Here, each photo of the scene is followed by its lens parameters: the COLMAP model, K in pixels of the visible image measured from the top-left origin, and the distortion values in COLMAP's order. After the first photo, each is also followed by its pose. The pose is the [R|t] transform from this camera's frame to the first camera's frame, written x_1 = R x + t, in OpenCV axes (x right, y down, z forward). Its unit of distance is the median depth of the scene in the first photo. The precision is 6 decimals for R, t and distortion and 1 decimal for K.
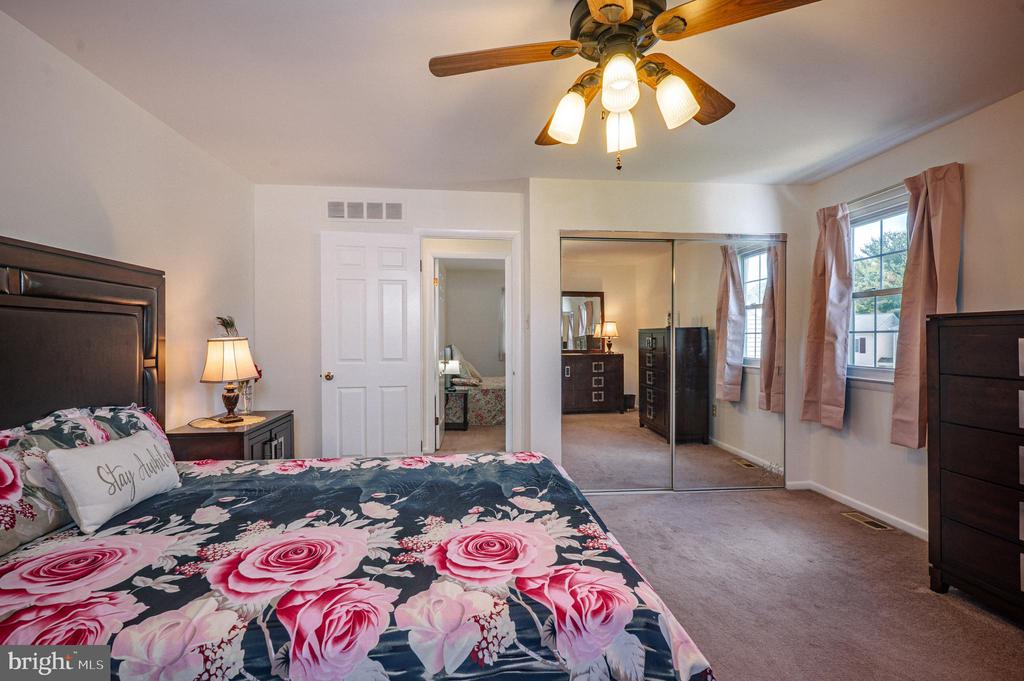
lens RADIAL K [[455.4, 0, 512.0], [0, 455.4, 340.5], [0, 0, 1]] dist [0.000276, 0.000230]
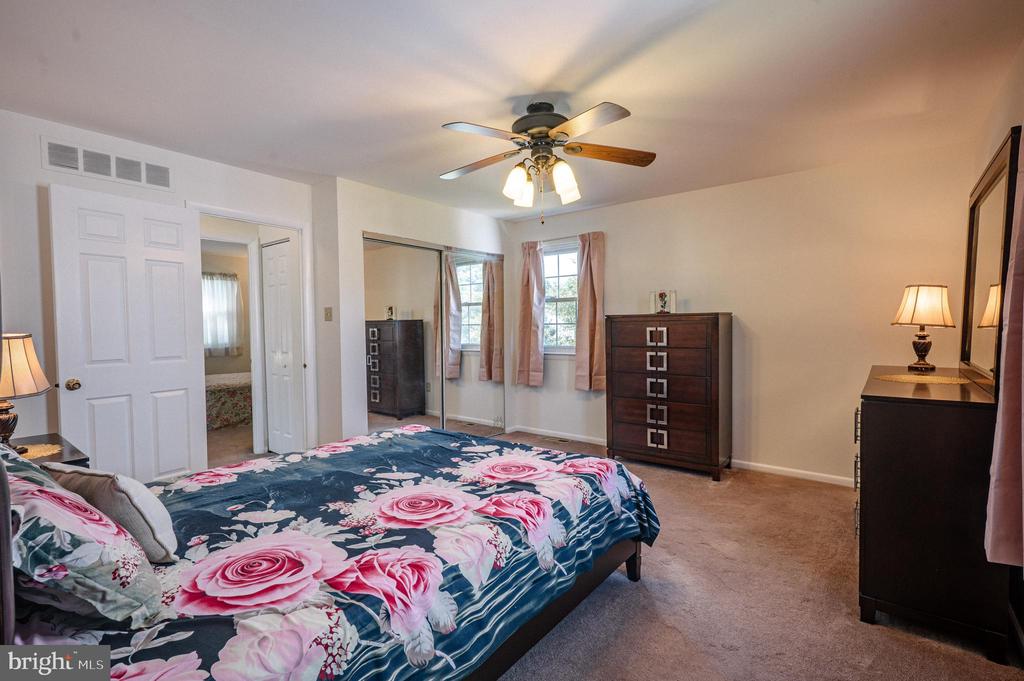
lens RADIAL K [[455.4, 0, 512.0], [0, 455.4, 340.5], [0, 0, 1]] dist [0.000276, 0.000230]
pose [[0.703695, -0.027132, 0.709984, -0.531923], [0.012562, 0.999590, 0.025749, -0.004507], [-0.710391, -0.009201, 0.703747, -0.027817]]
